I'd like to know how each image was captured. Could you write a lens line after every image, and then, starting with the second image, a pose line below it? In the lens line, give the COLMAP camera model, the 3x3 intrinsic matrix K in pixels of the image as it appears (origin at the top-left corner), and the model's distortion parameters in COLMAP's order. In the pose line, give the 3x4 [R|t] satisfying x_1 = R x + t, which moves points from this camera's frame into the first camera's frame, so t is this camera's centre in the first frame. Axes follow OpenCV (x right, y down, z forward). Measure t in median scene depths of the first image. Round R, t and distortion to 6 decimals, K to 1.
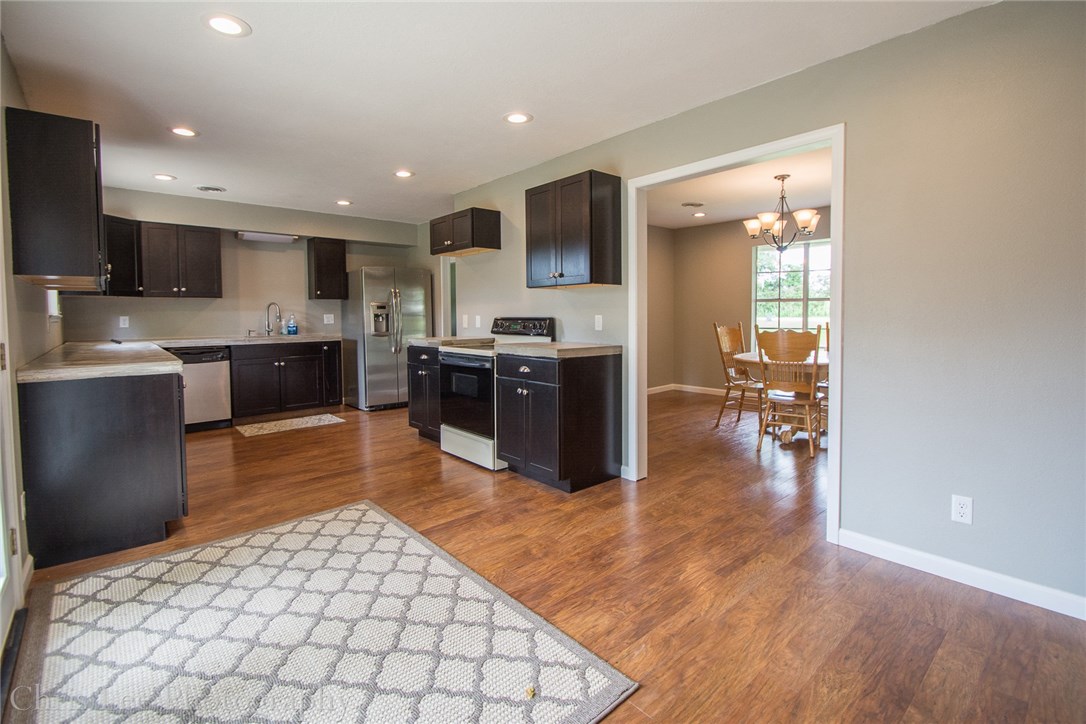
lens RADIAL K [[480.0, 0, 543.4], [0, 480.0, 362.0], [0, 0, 1]] dist [-0.009068, -0.001754]
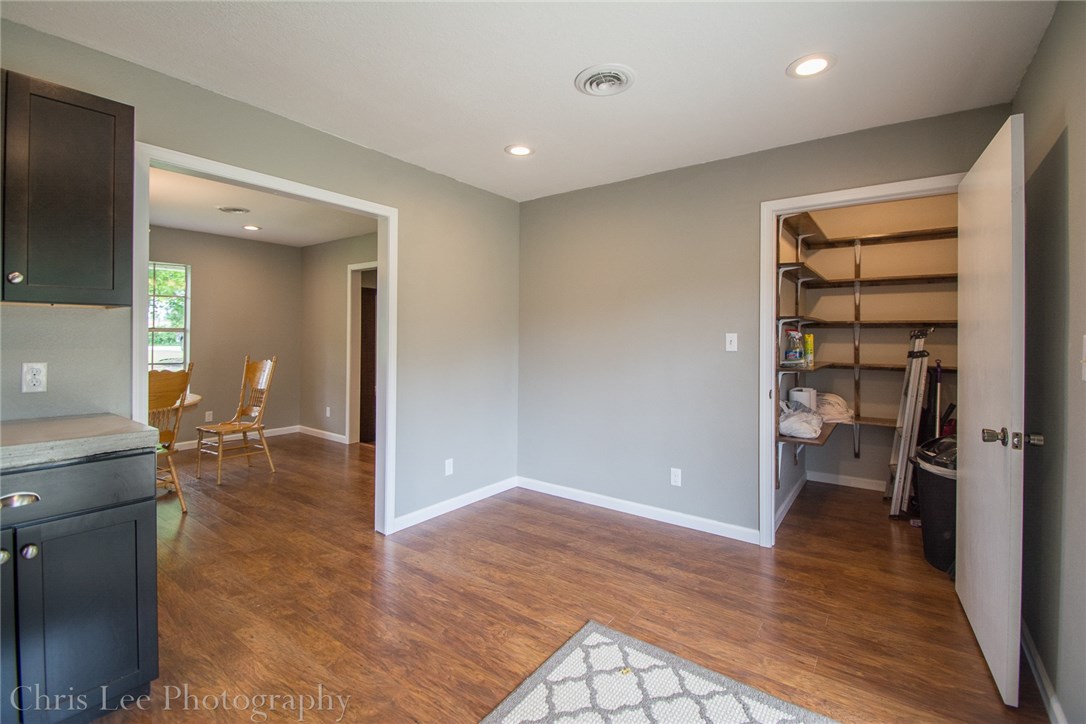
lens RADIAL K [[480.0, 0, 532.7], [0, 480.0, 339.8], [0, 0, 1]] dist [-0.009068, -0.001754]
pose [[-0.194330, 0.002999, 0.980932, -0.949857], [0.097113, 0.995142, 0.016197, -0.155287], [-0.976117, 0.098409, -0.193677, 1.114816]]
